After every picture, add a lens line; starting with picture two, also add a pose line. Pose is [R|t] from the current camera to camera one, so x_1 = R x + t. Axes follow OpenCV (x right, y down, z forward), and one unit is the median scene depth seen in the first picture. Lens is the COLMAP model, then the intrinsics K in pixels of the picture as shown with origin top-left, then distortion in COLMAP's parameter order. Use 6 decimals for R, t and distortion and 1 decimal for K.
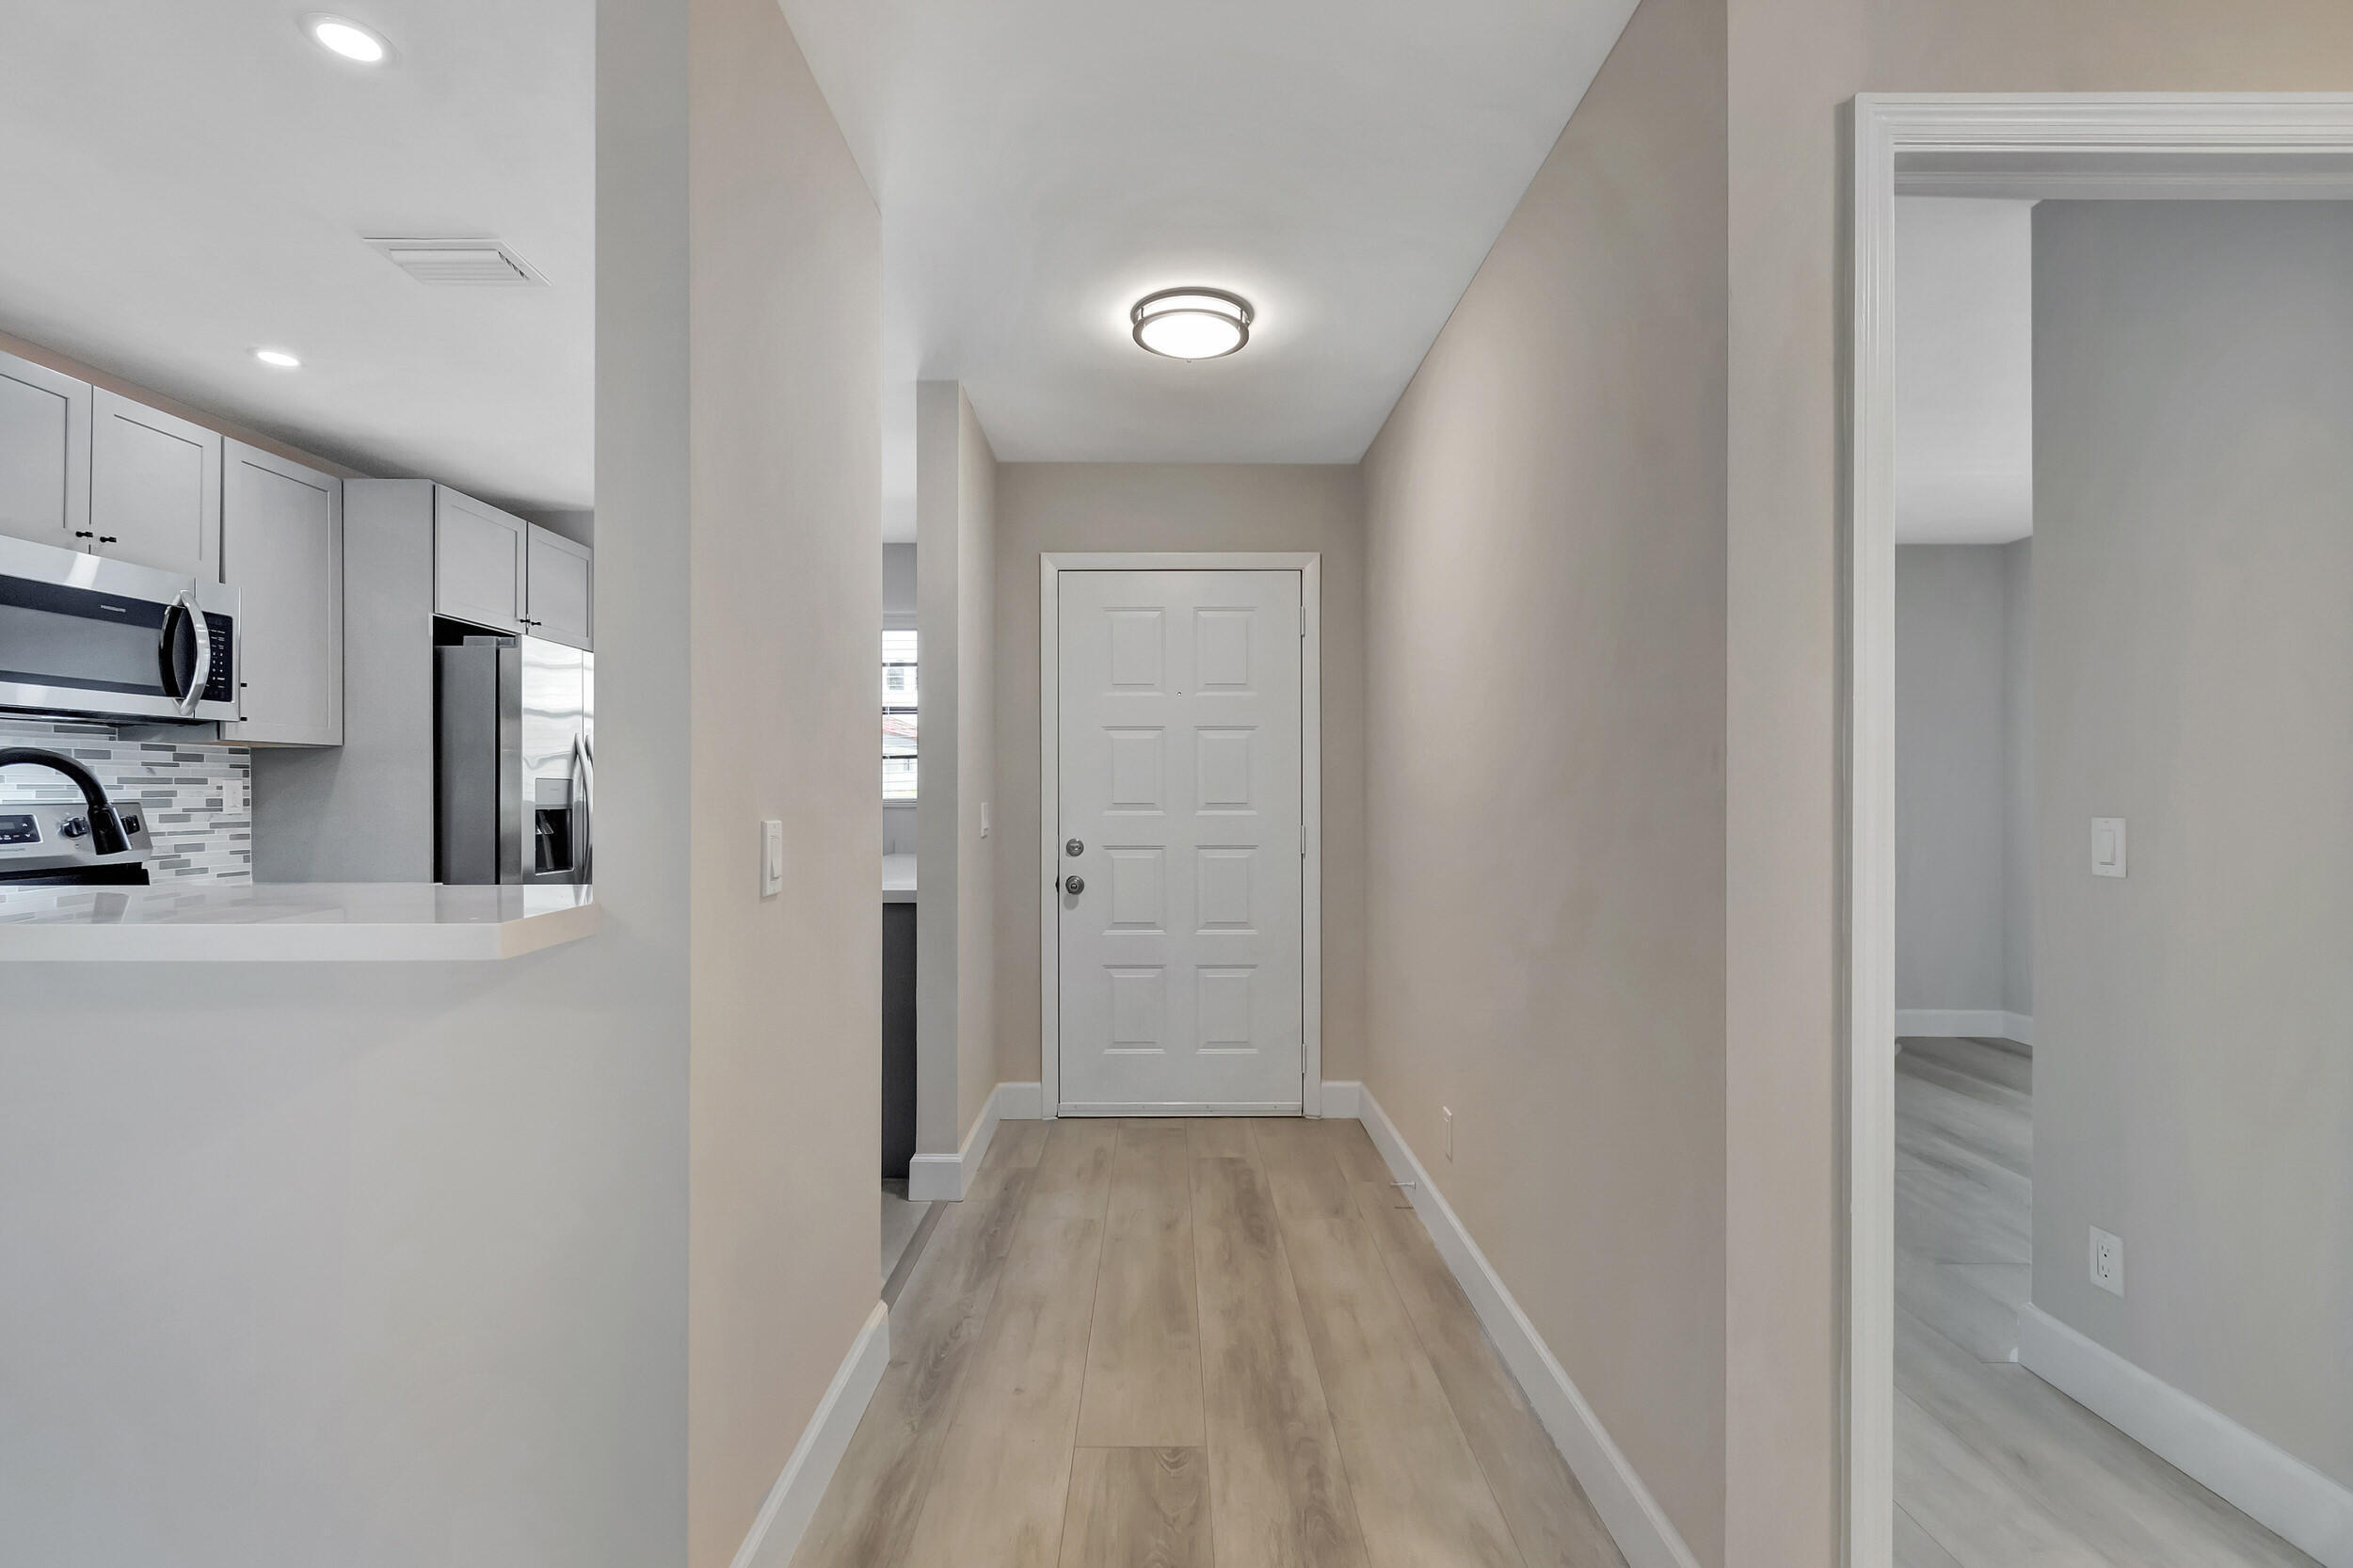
lens RADIAL K [[1051.0, 0, 1170.9], [0, 1051.0, 770.2], [0, 0, 1]] dist [-0.001455, -0.000099]
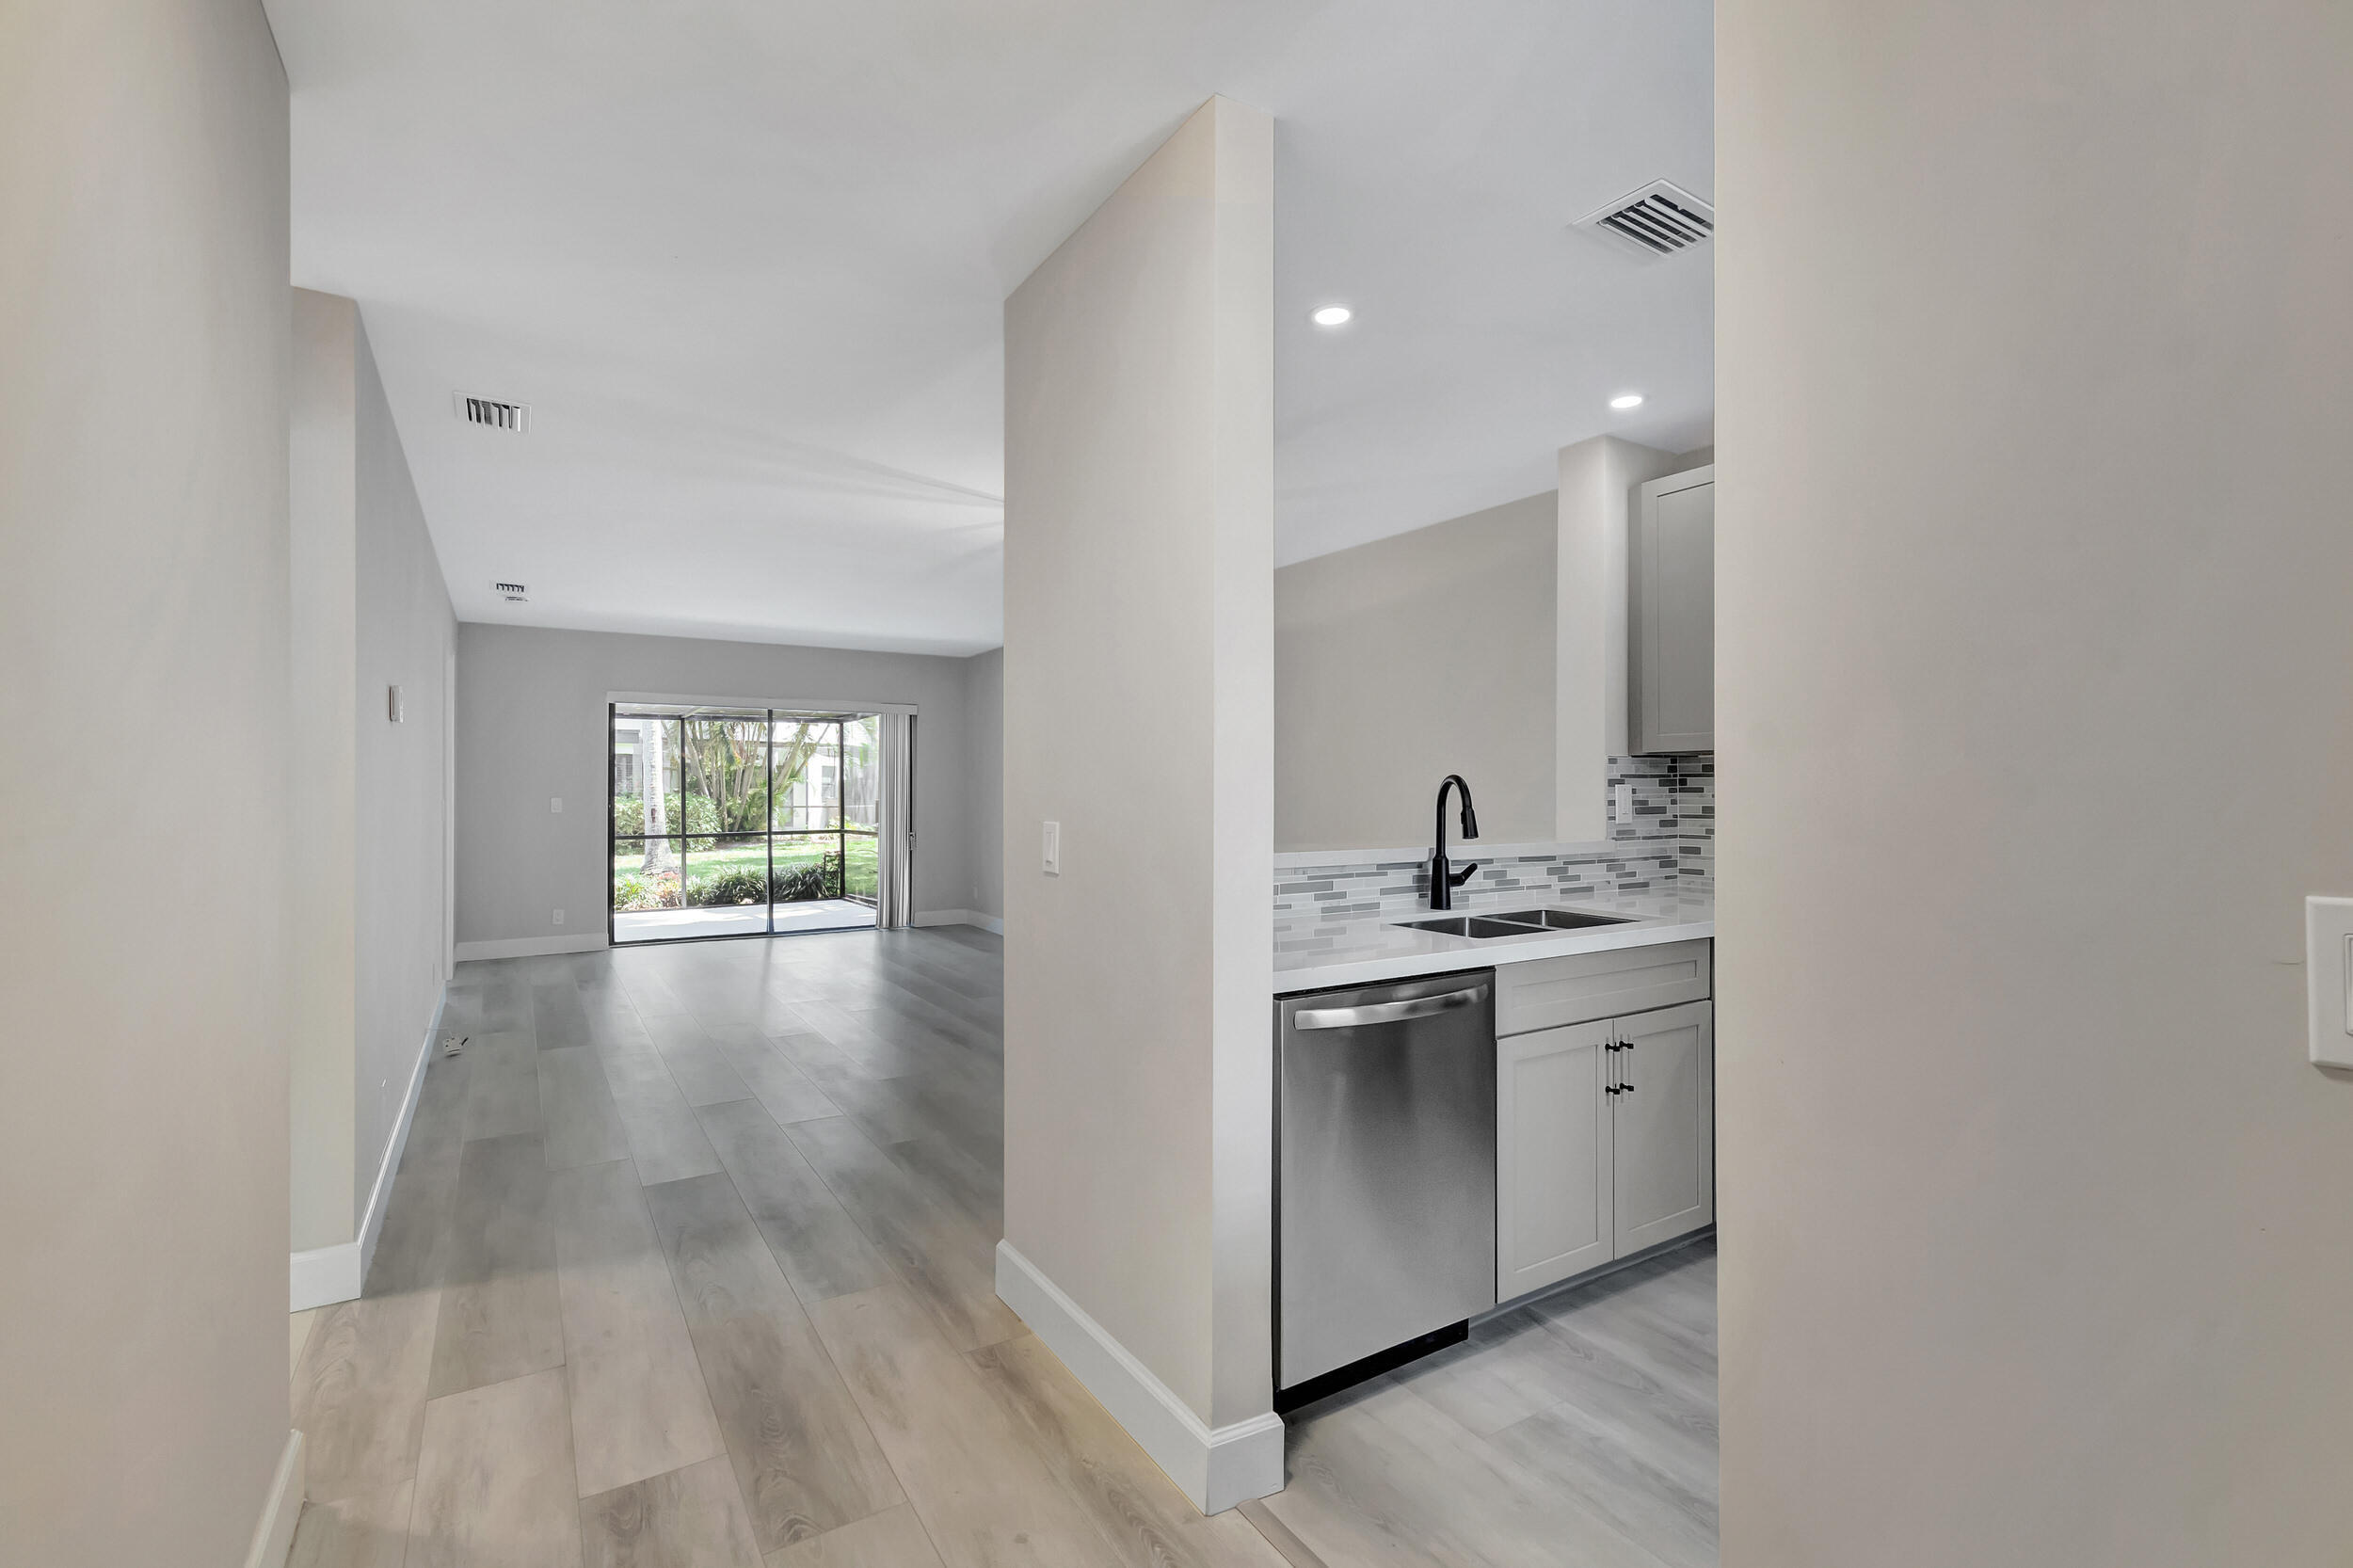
lens RADIAL K [[1051.0, 0, 1172.0], [0, 1051.0, 785.4], [0, 0, 1]] dist [-0.001455, -0.000099]
pose [[-0.848345, 0.000300, -0.529444, 0.221045], [0.001957, 0.999995, -0.002568, 0.004236], [0.529440, -0.003214, -0.848341, 2.053336]]
